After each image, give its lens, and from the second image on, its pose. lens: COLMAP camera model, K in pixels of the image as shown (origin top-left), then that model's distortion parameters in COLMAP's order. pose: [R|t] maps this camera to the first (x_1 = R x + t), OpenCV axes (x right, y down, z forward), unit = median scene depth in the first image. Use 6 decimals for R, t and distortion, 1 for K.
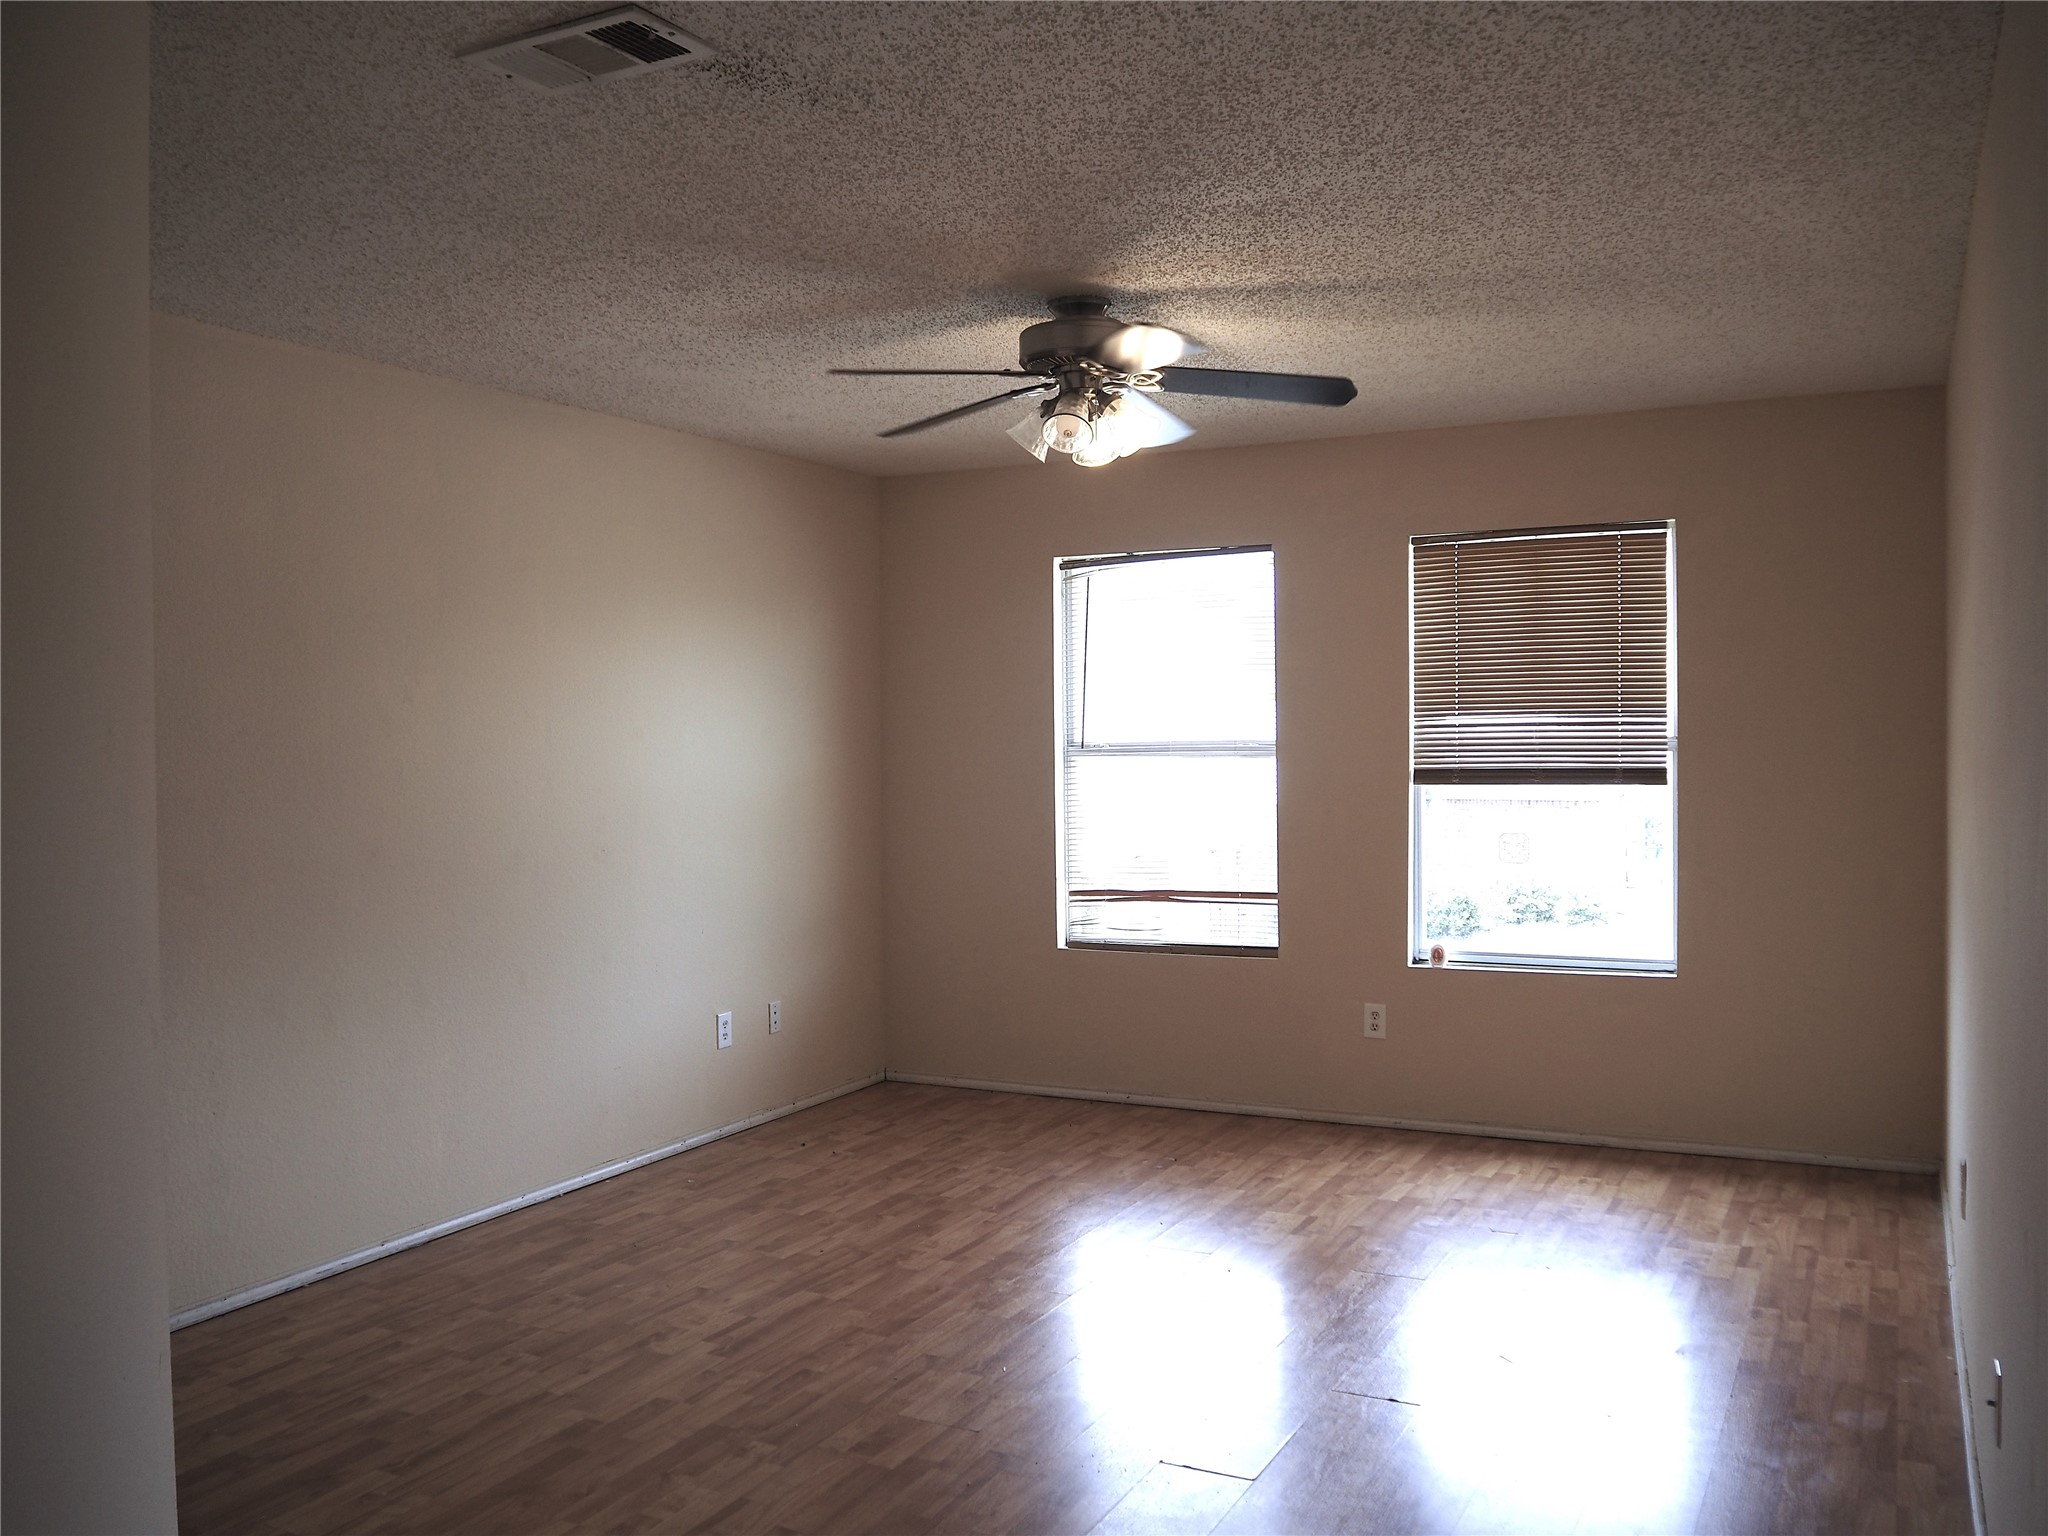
lens RADIAL K [[1715.0, 0, 1018.7], [0, 1715.0, 763.2], [0, 0, 1]] dist [-0.034493, -0.002144]
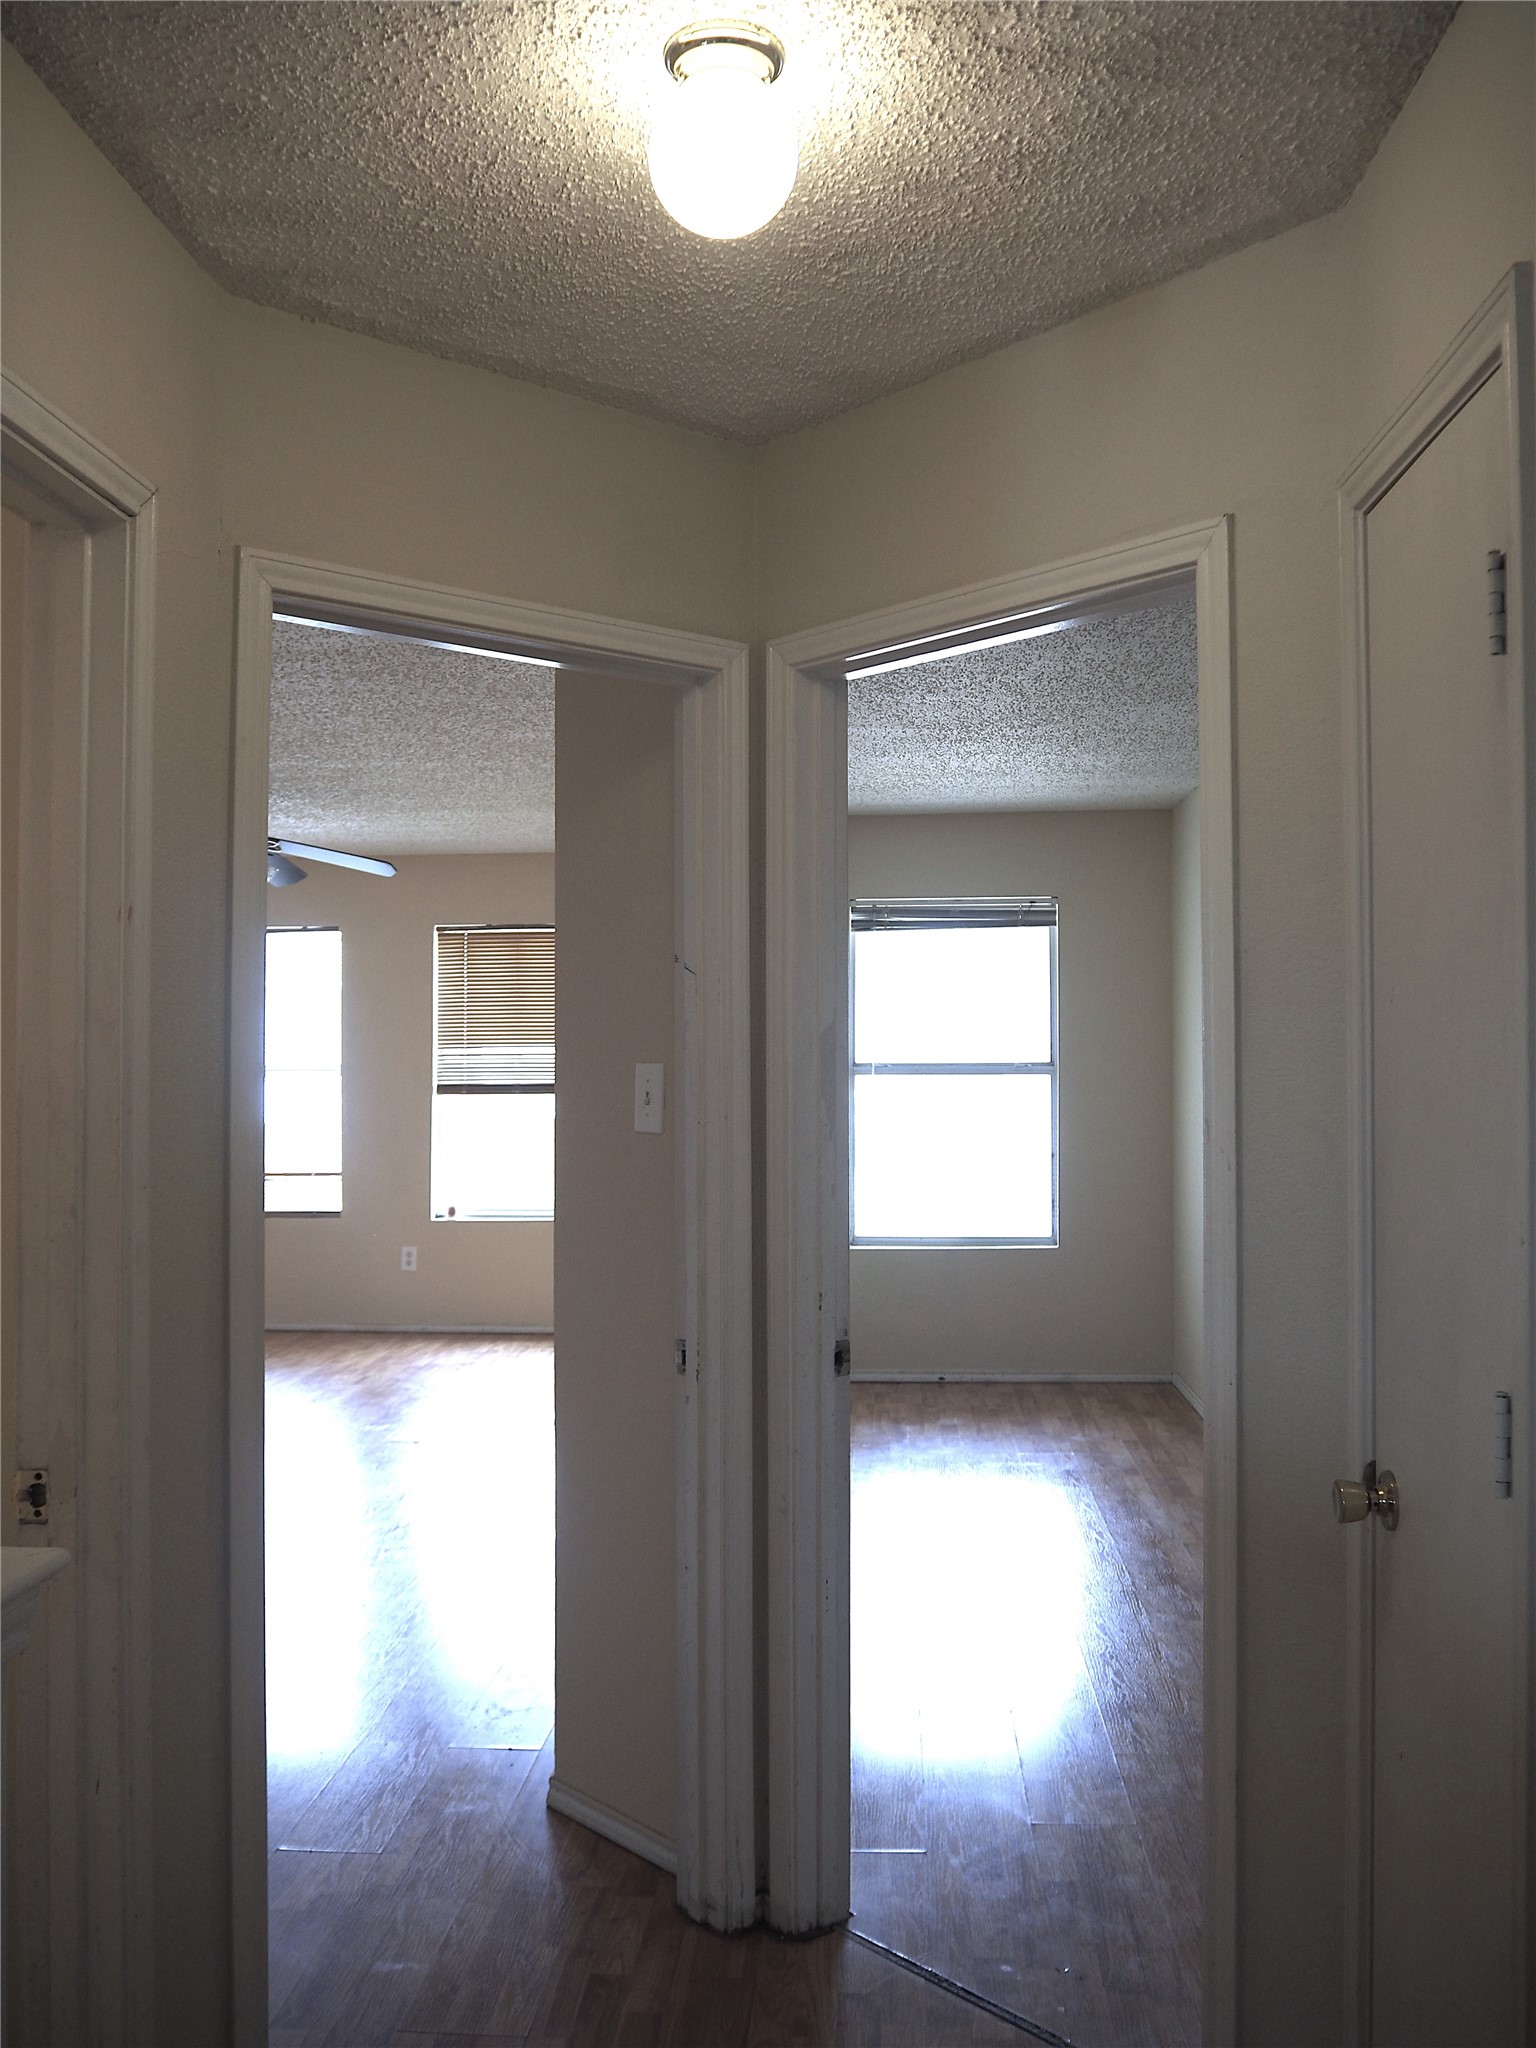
lens RADIAL K [[1715.0, 0, 759.1], [0, 1715.0, 1023.5], [0, 0, 1]] dist [-0.034493, -0.002144]
pose [[0.920302, 0.014728, 0.390932, -0.089426], [0.000666, 0.999231, -0.039214, 0.009247], [-0.391208, 0.036349, 0.919584, -0.460838]]
